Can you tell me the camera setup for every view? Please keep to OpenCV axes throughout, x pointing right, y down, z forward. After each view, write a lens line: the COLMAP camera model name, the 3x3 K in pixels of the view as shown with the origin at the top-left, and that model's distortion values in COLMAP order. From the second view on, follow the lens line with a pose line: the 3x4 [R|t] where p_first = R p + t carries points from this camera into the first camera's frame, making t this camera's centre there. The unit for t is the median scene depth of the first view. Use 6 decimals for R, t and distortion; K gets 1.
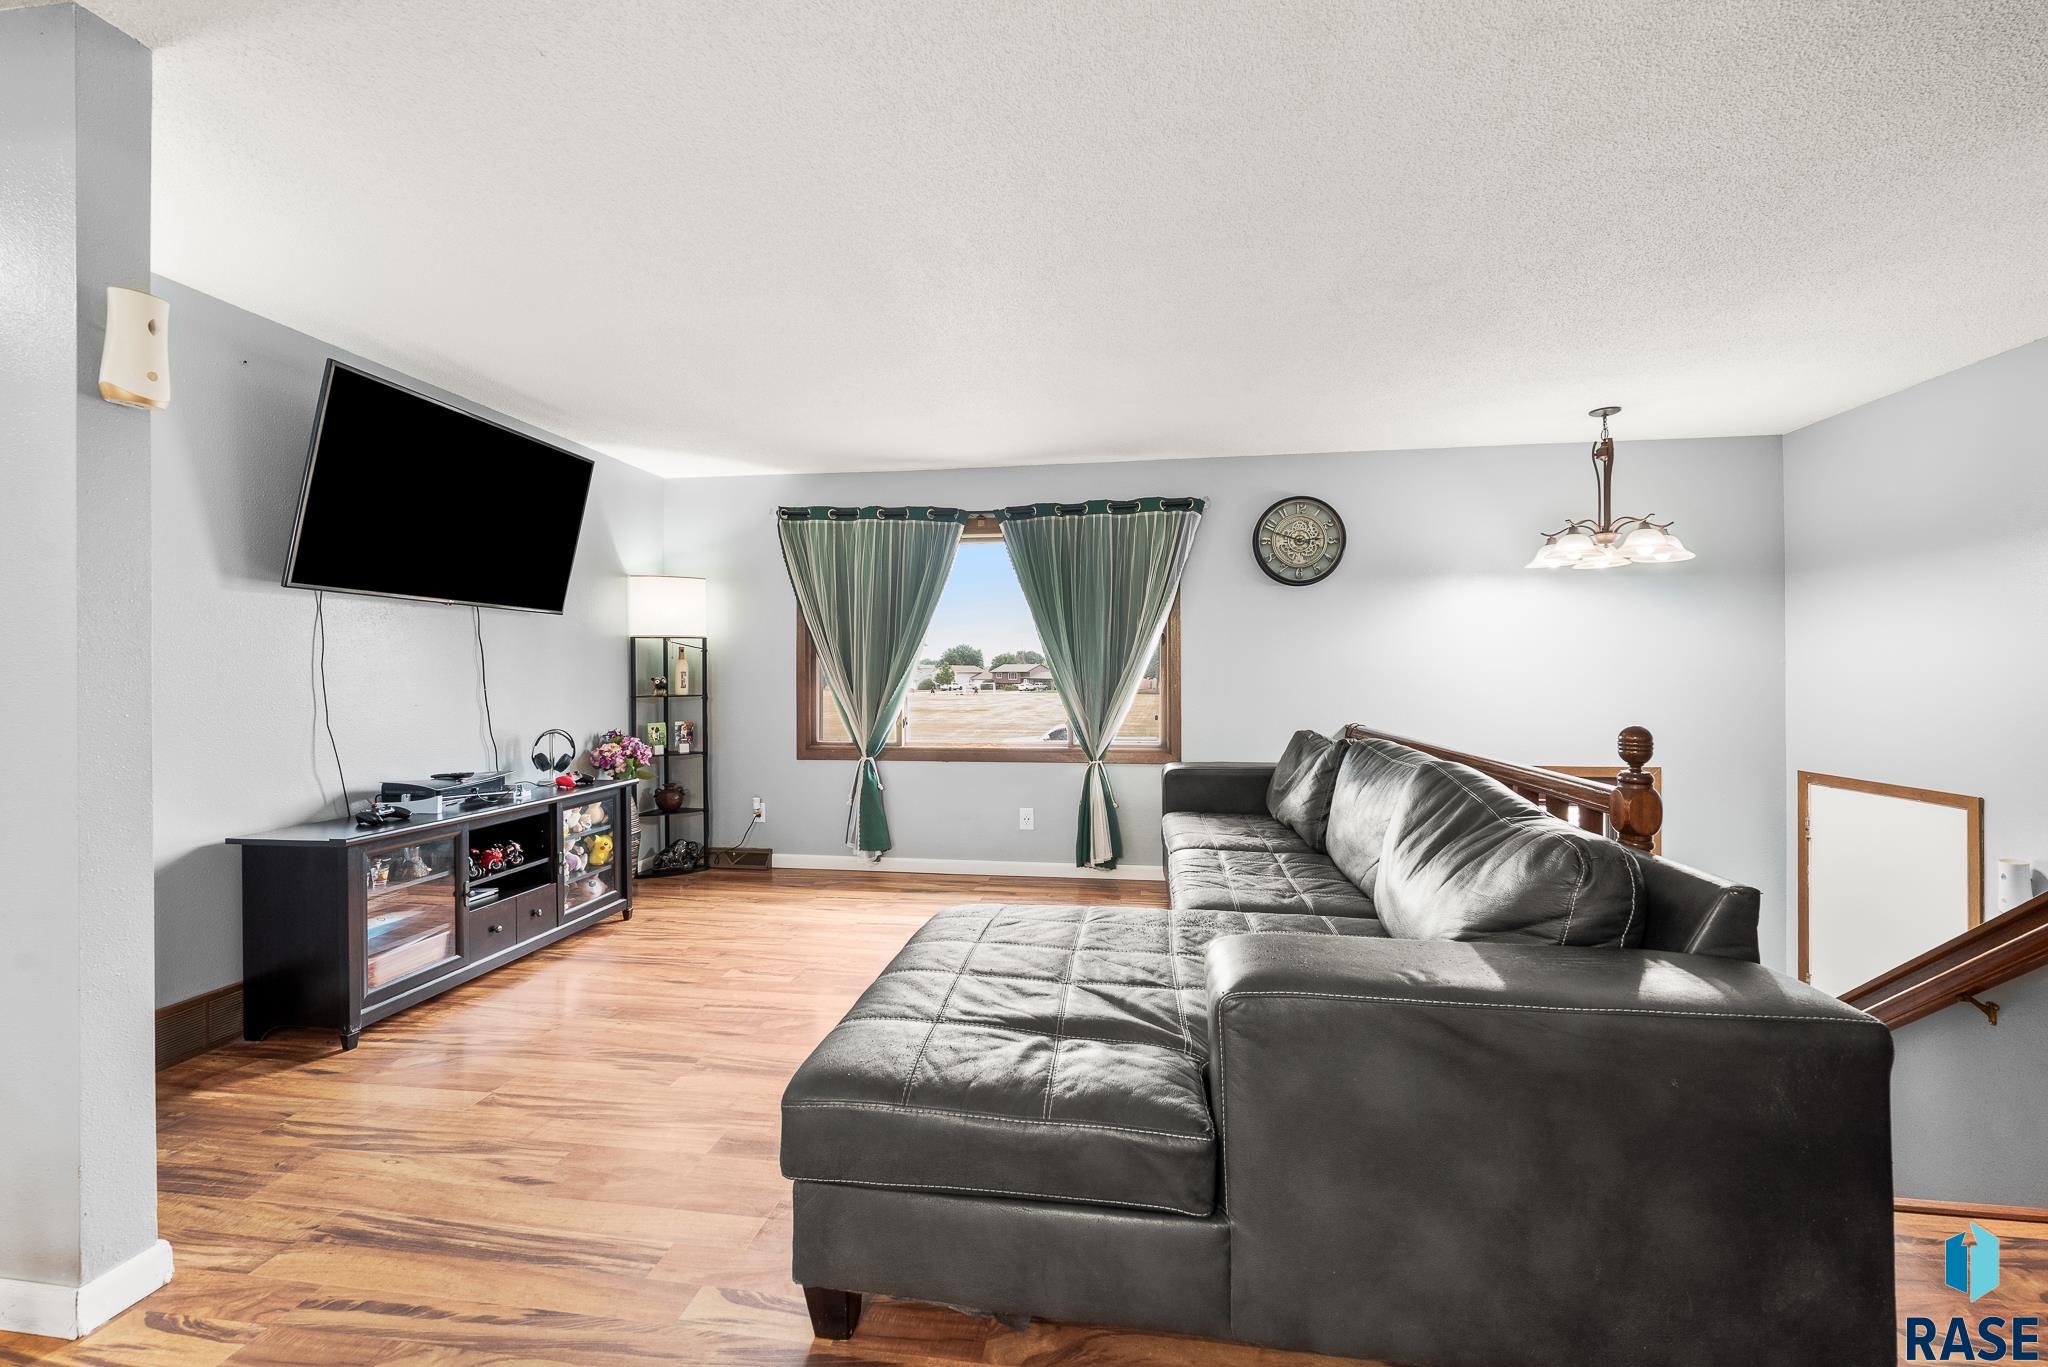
lens RADIAL K [[843.7, 0, 1012.7], [0, 843.7, 672.2], [0, 0, 1]] dist [0.001513, 0.000439]
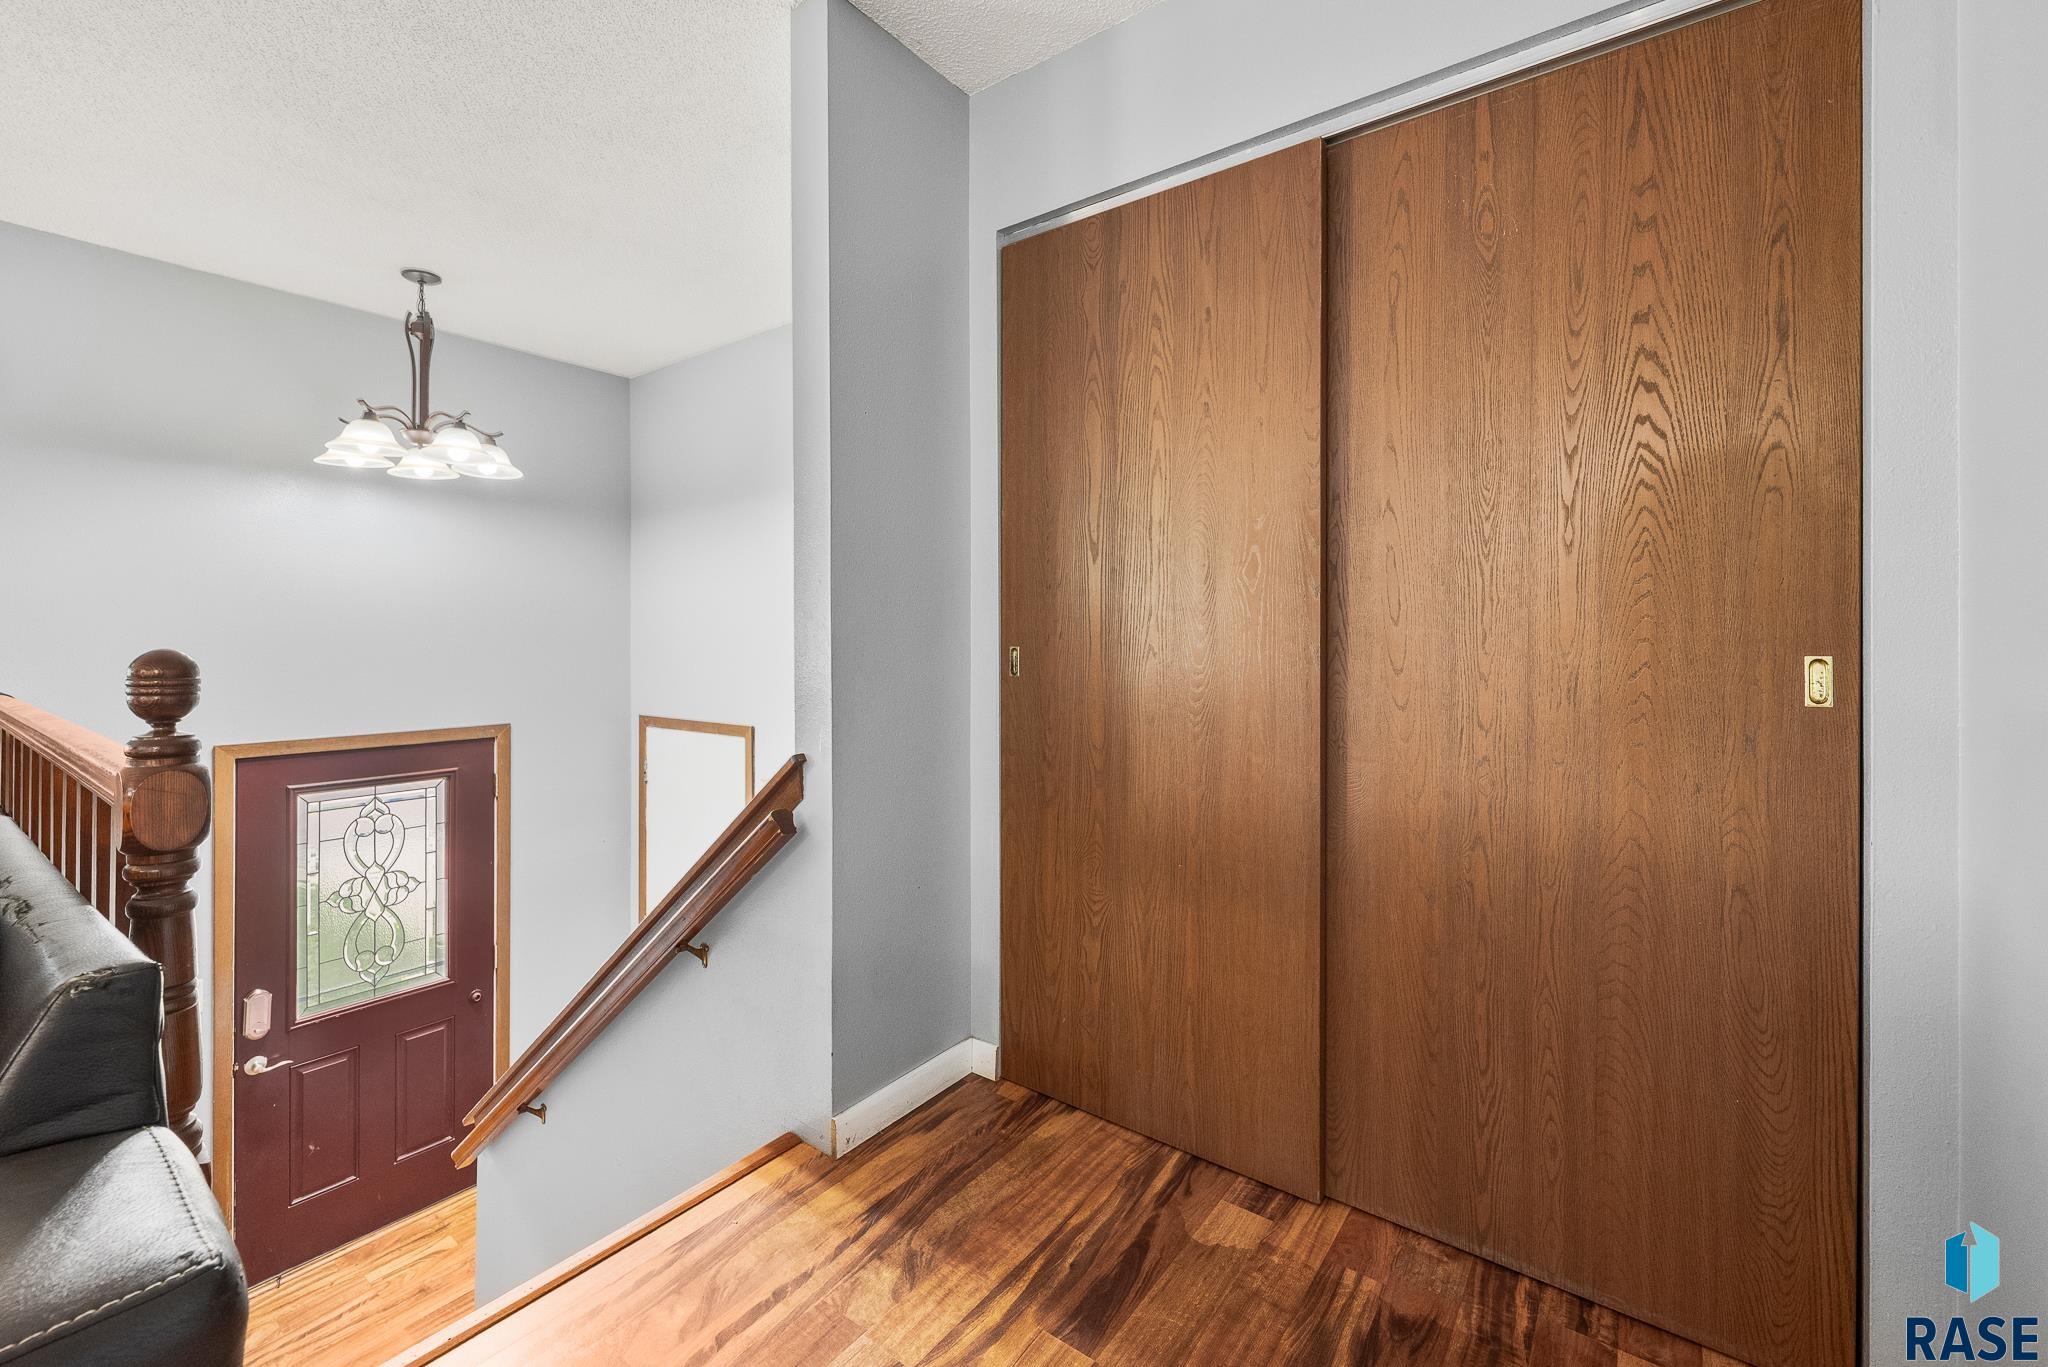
lens RADIAL K [[853.2, 0, 1013.8], [0, 853.2, 630.4], [0, 0, 1]] dist [-0.001215, 0.000094]
pose [[0.475861, 0.010412, 0.879459, 0.224157], [-0.001646, 0.999939, -0.010948, 0.024339], [-0.879519, 0.003762, 0.475849, 0.114326]]
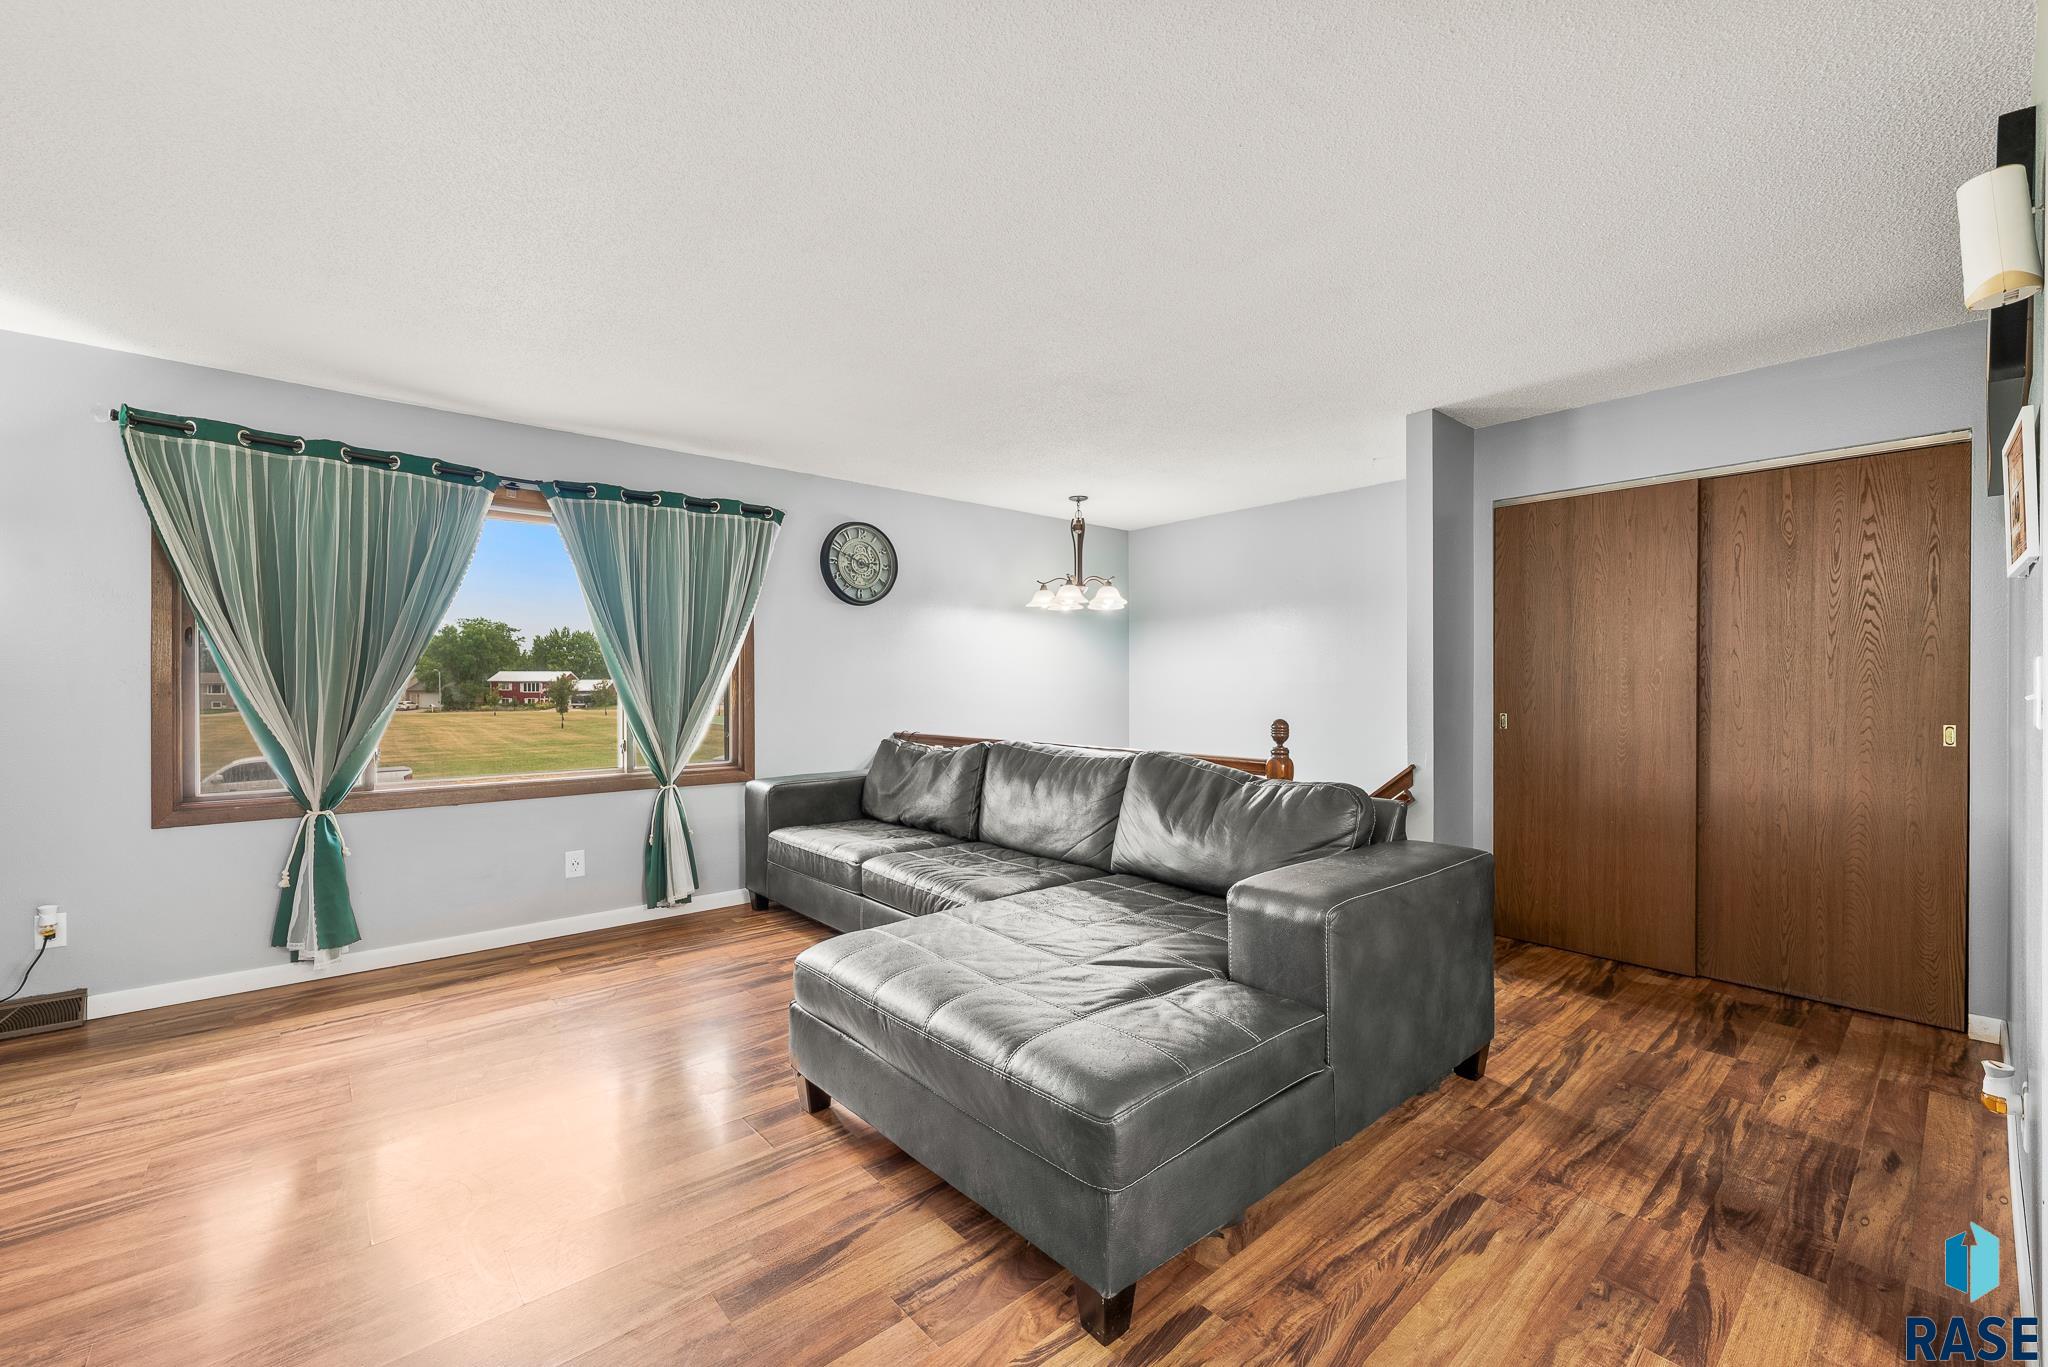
lens RADIAL K [[851.9, 0, 1024.0], [0, 851.9, 683.5], [0, 0, 1]] dist [0.001500, 0.000017]
pose [[0.642791, 0.002950, 0.766036, -0.359474], [-0.001170, 0.999995, -0.002868, 0.000427], [-0.766040, 0.000947, 0.642792, 0.140993]]
